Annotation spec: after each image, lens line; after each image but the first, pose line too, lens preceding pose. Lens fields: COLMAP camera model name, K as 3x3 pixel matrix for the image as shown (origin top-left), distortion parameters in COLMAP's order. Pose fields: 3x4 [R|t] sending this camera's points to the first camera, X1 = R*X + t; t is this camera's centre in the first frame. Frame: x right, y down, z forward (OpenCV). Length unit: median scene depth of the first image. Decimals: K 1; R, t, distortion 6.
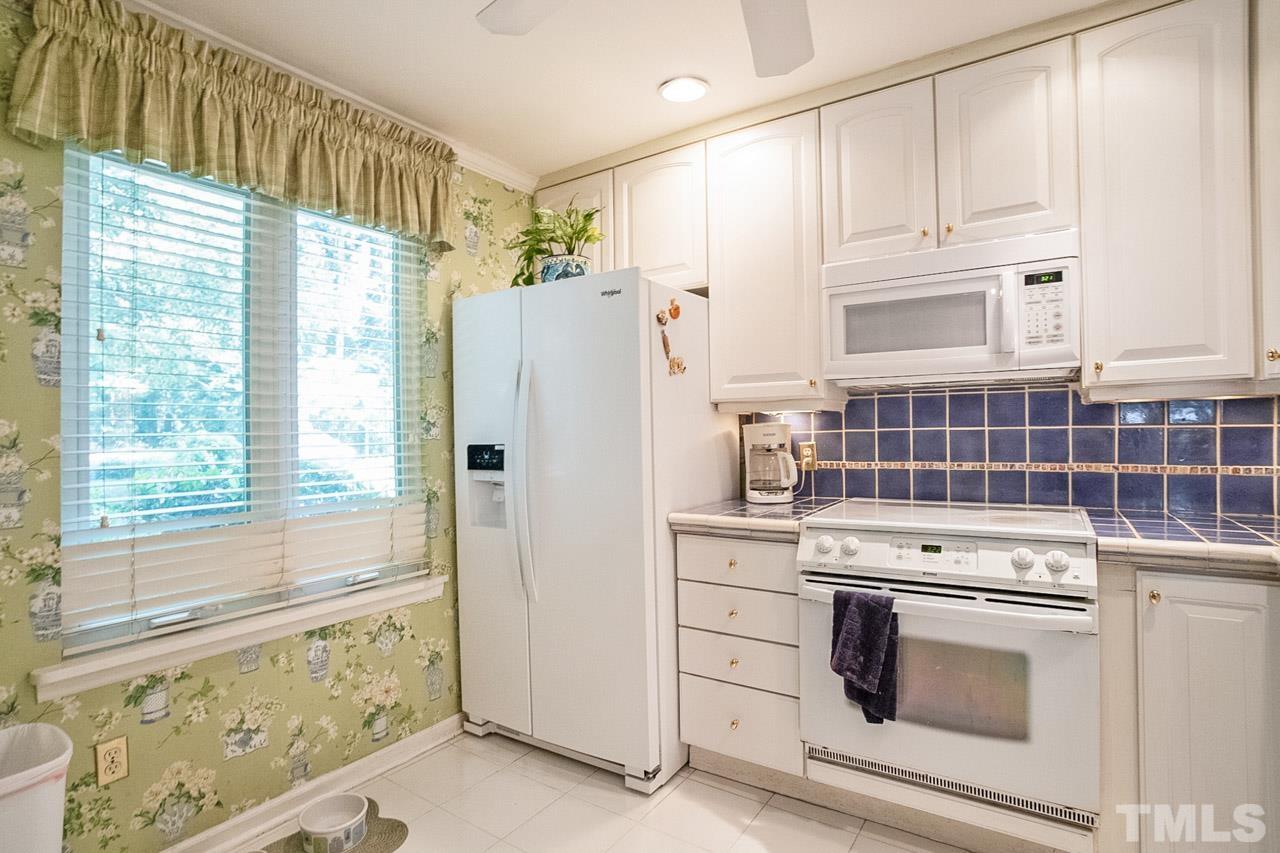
lens RADIAL K [[642.5, 0, 640.8], [0, 642.5, 411.0], [0, 0, 1]] dist [-0.050100, 0.017768]
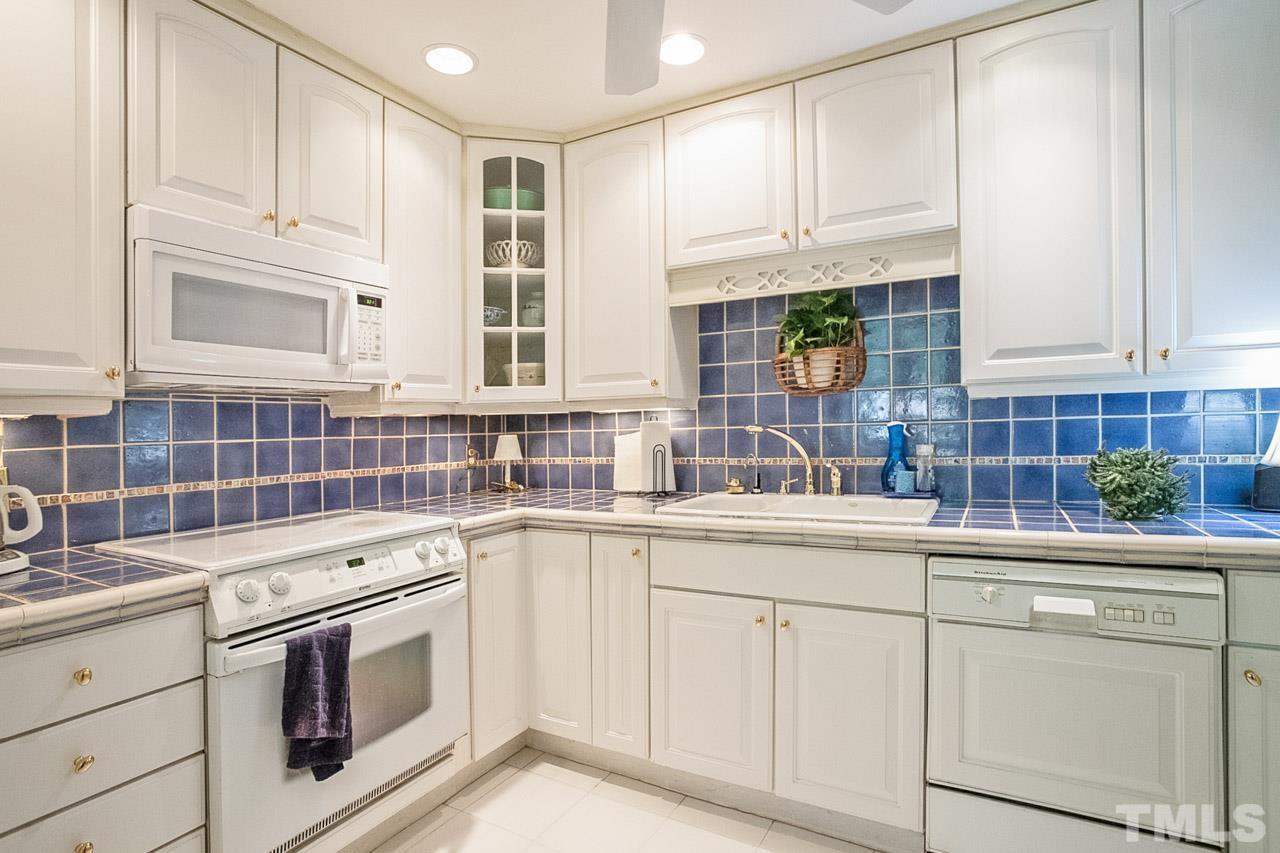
lens RADIAL K [[654.1, 0, 640.0], [0, 654.1, 426.5], [0, 0, 1]] dist [-0.054733, 0.018181]
pose [[-0.076057, 0.017133, 0.996956, -0.495816], [-0.001801, 0.999848, -0.017320, 0.025448], [-0.997102, -0.003113, -0.076015, 0.584610]]
